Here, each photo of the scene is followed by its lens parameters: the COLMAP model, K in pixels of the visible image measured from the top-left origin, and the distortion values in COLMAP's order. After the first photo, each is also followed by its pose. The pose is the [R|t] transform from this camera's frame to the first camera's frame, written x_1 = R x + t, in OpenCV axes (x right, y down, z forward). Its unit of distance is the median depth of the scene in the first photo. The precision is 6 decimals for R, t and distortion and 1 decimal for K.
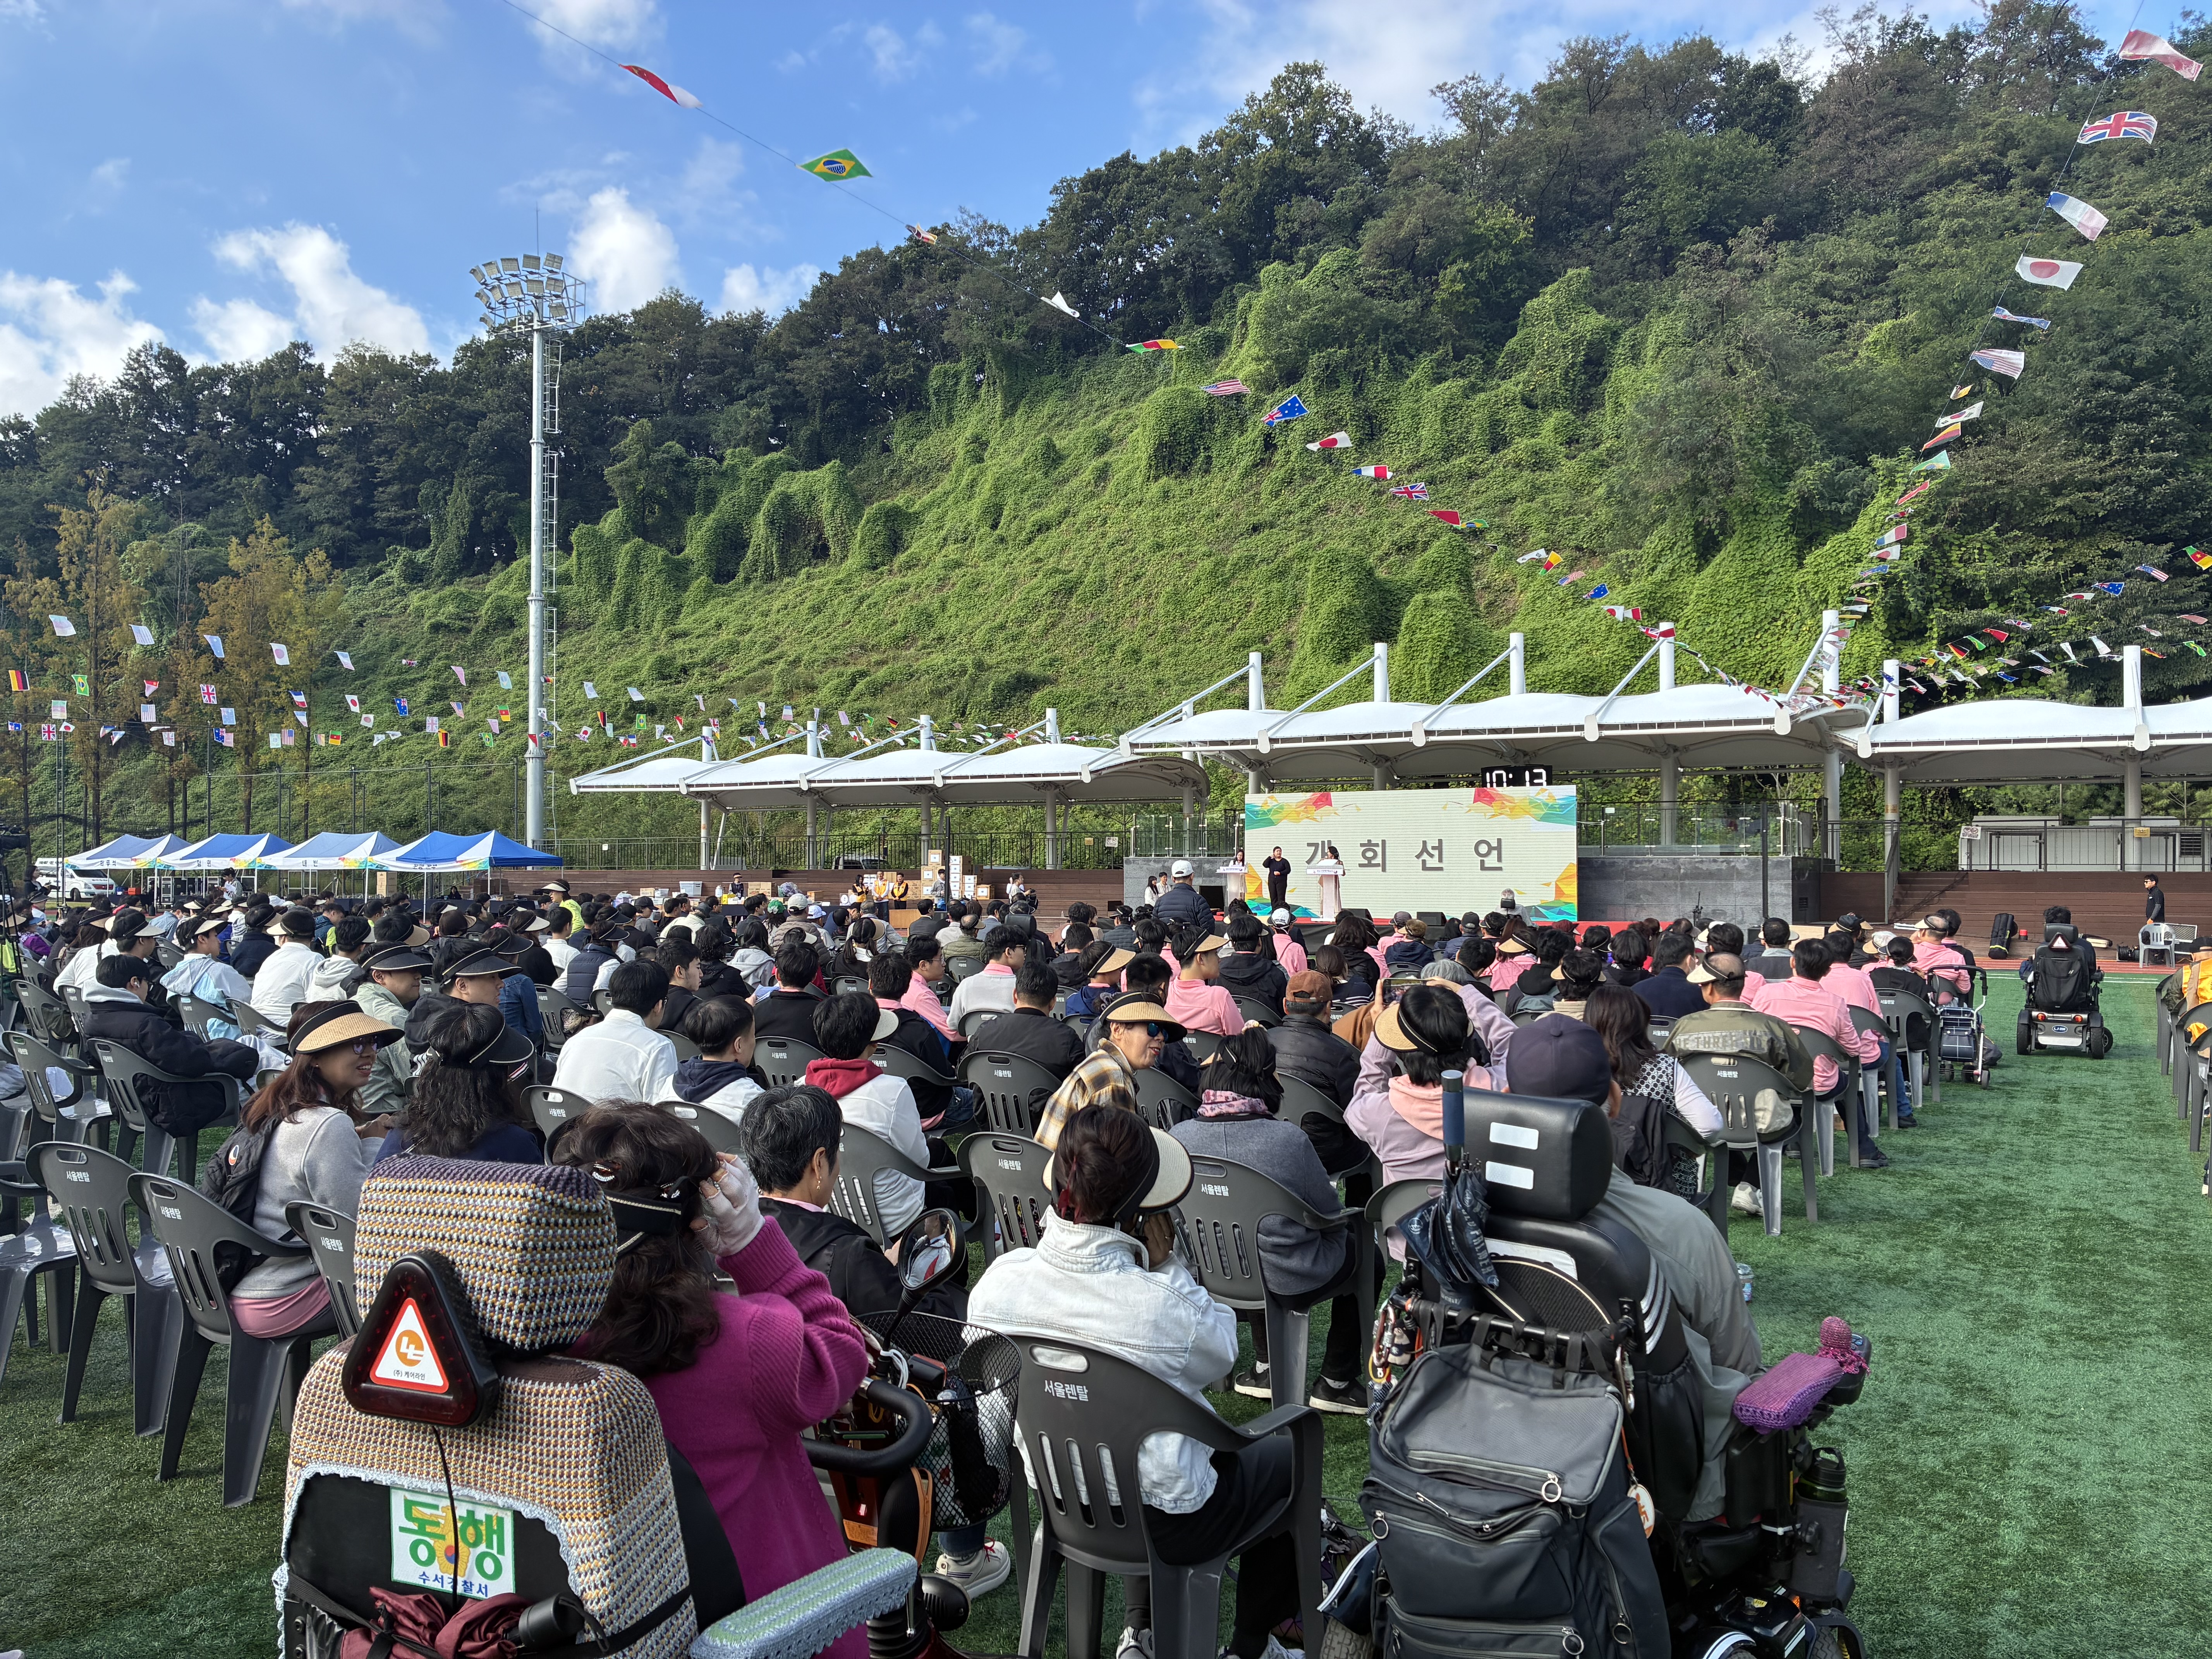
lens RADIAL K [[1687.7, 0, 1089.1], [0, 1687.7, 849.7], [0, 0, 1]] dist [0.063096, 0.004981]
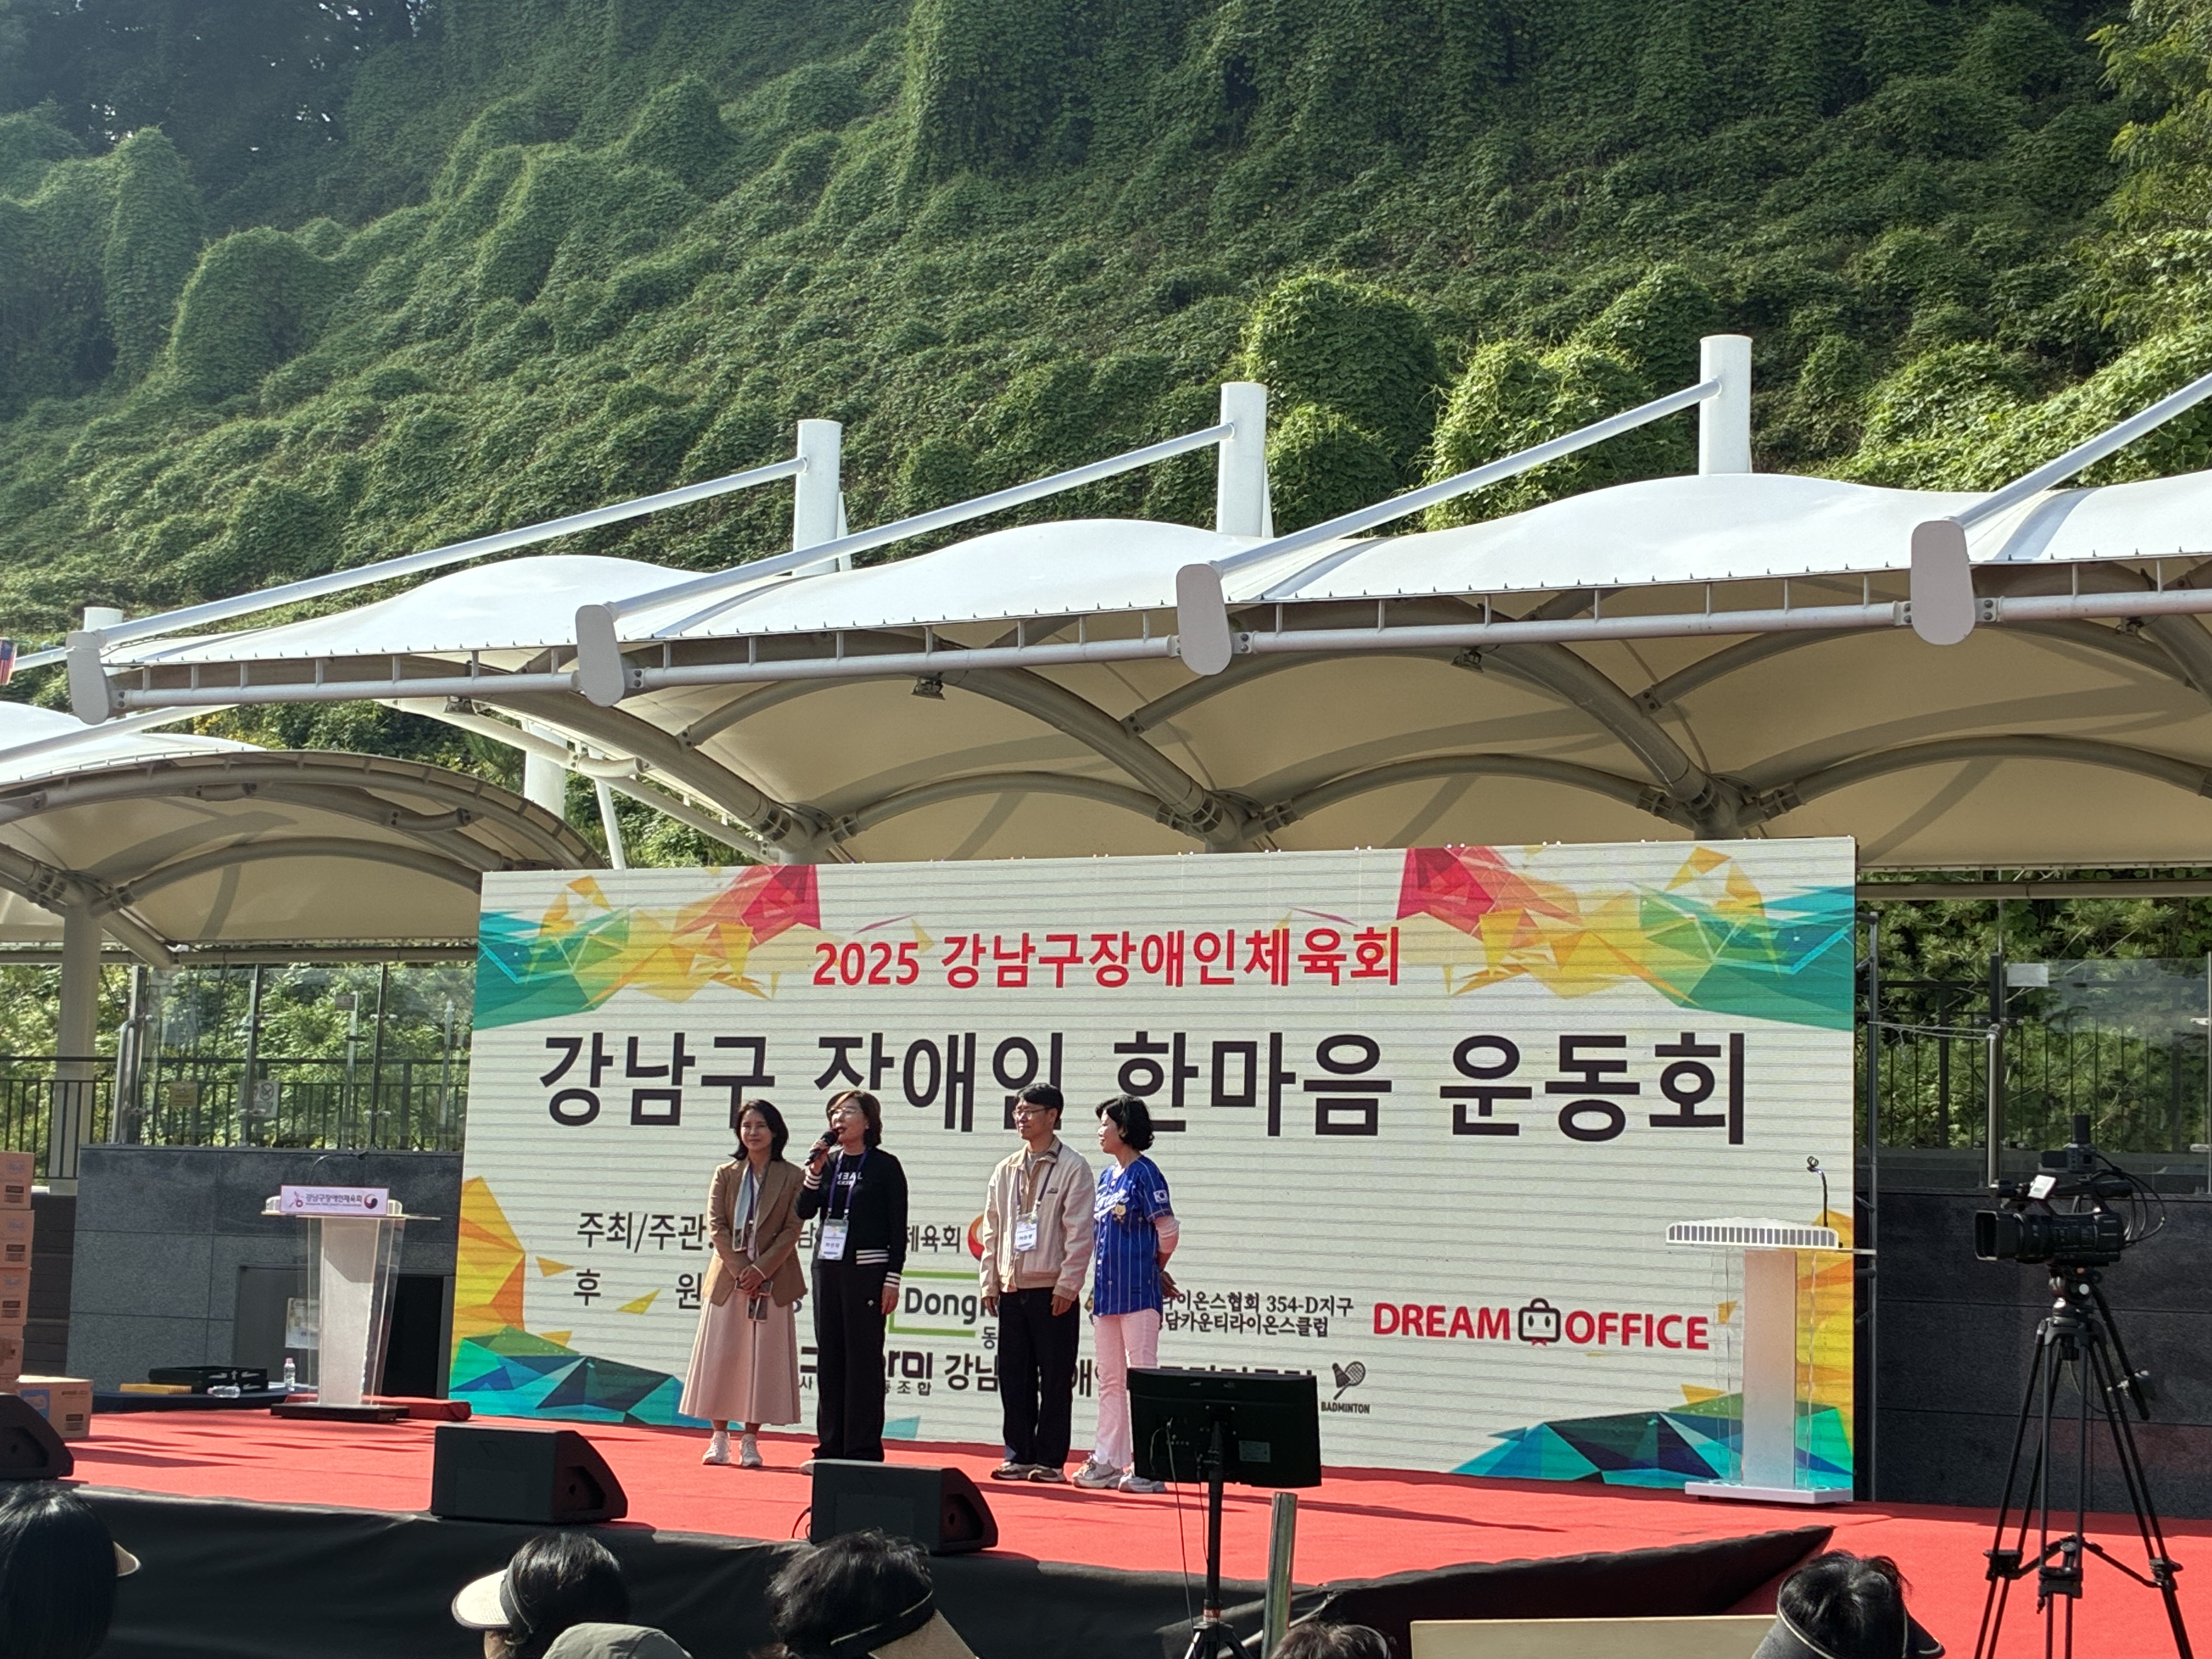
lens RADIAL K [[3752.5, 0, 1119.6], [0, 3752.5, 814.6], [0, 0, 1]] dist [0.192801, 0.000000]
pose [[0.998981, 0.036599, 0.026404, 0.063454], [-0.033824, 0.994531, -0.098808, 0.002599], [-0.029876, 0.097814, 0.994756, 0.187681]]
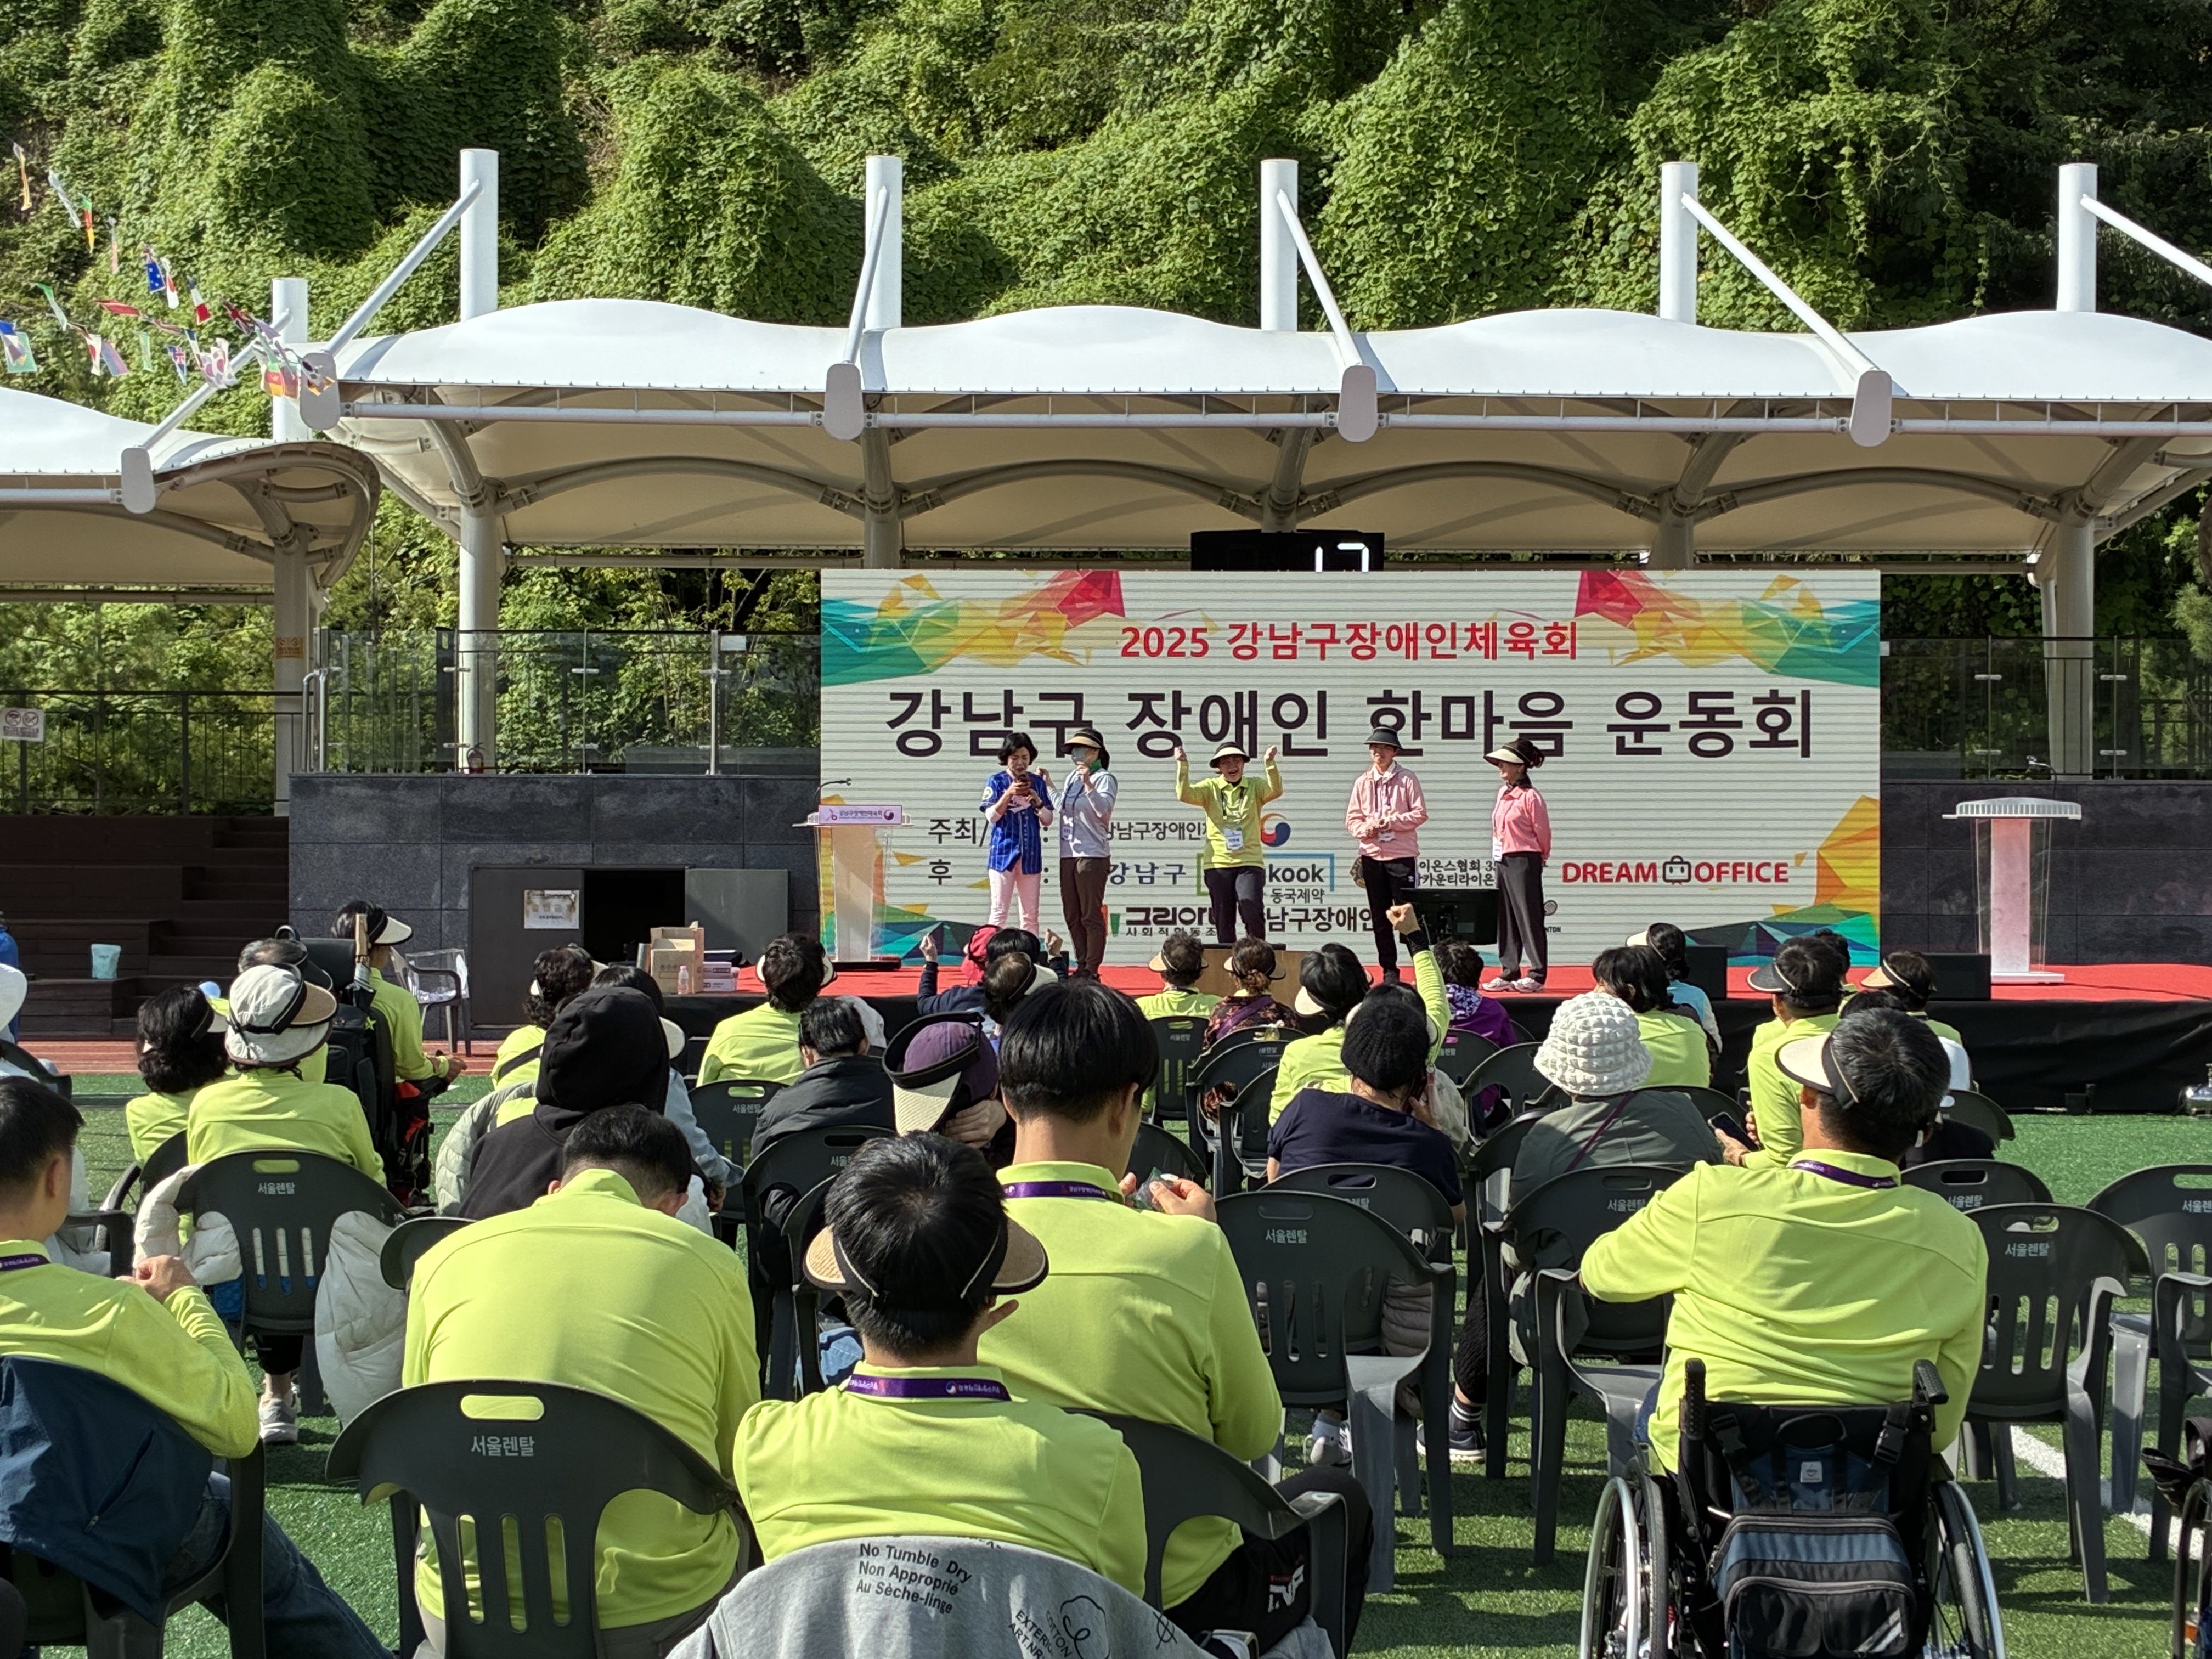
lens RADIAL K [[3623.3, 0, 1114.9], [0, 3623.3, 842.2], [0, 0, 1]] dist [0.091963, 0.000000]
pose [[0.851933, 0.001521, 0.523649, -0.078285], [-0.010082, 0.999858, 0.013499, 0.002724], [-0.523554, -0.016779, 0.851827, 0.157513]]
